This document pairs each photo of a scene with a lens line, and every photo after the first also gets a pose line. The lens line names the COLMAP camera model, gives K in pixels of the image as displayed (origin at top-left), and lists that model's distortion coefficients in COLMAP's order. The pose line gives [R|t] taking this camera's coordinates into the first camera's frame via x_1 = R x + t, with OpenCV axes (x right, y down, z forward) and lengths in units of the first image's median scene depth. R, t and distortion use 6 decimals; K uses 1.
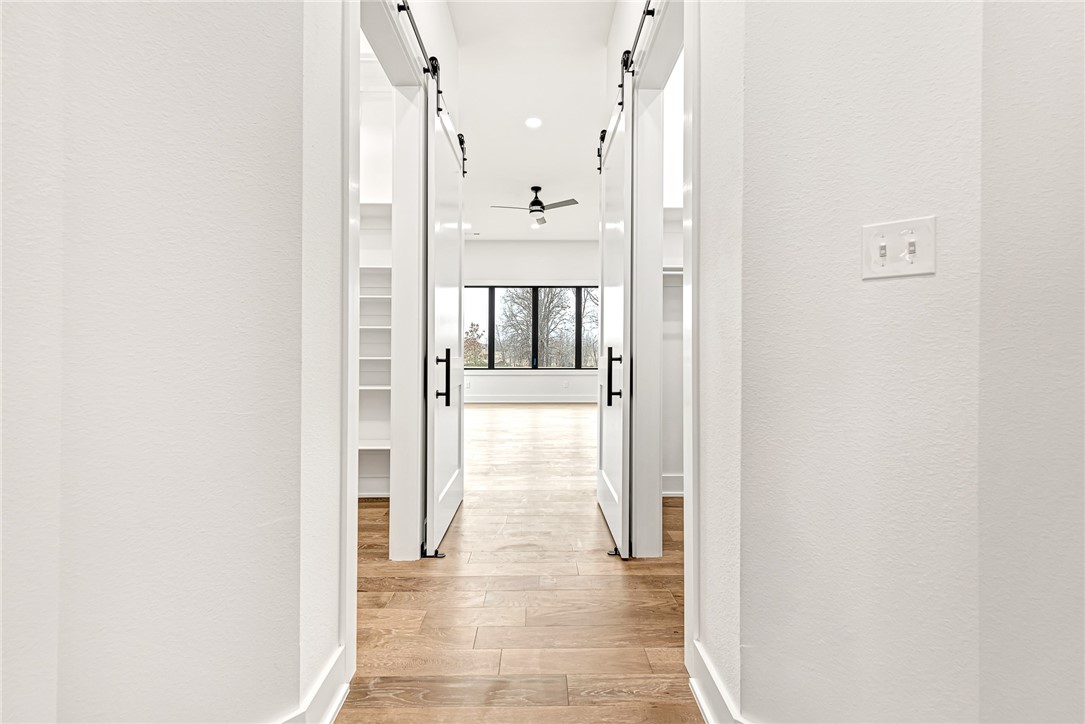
lens RADIAL K [[434.1, 0, 542.5], [0, 434.1, 362.0], [0, 0, 1]] dist [0.002876, 0.000123]
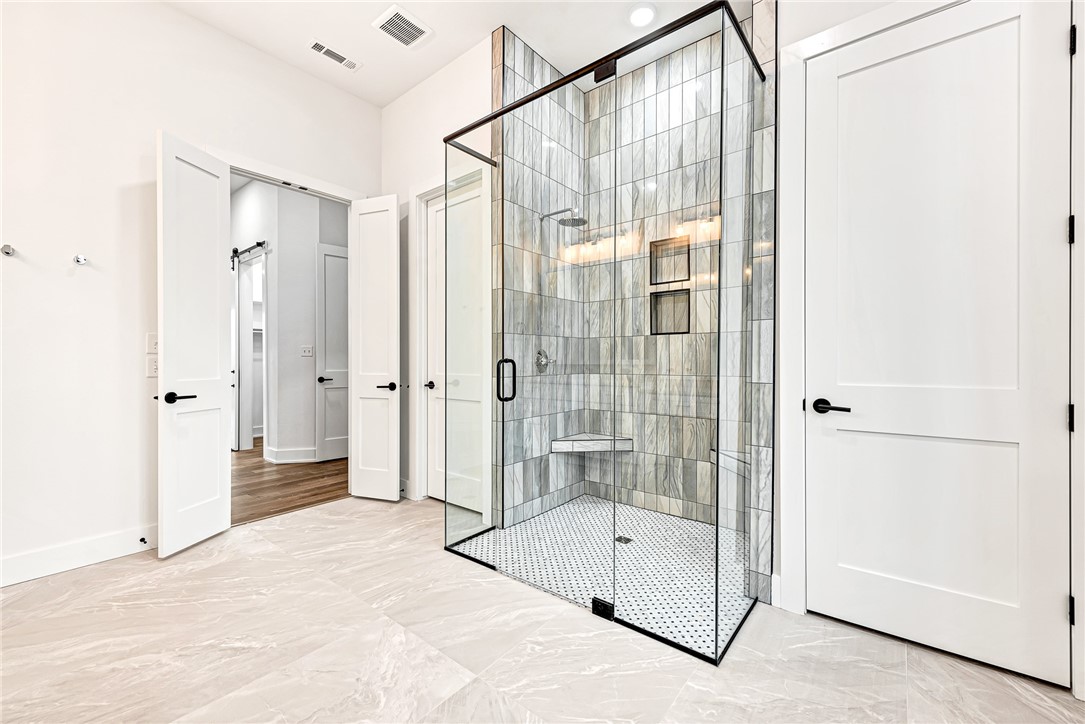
lens RADIAL K [[434.1, 0, 542.5], [0, 434.1, 362.0], [0, 0, 1]] dist [0.002876, 0.000123]
pose [[0.653014, -0.003226, 0.757339, -0.442526], [0.004564, 0.999990, 0.000324, -0.043556], [-0.757332, 0.003244, 0.653022, -1.586746]]
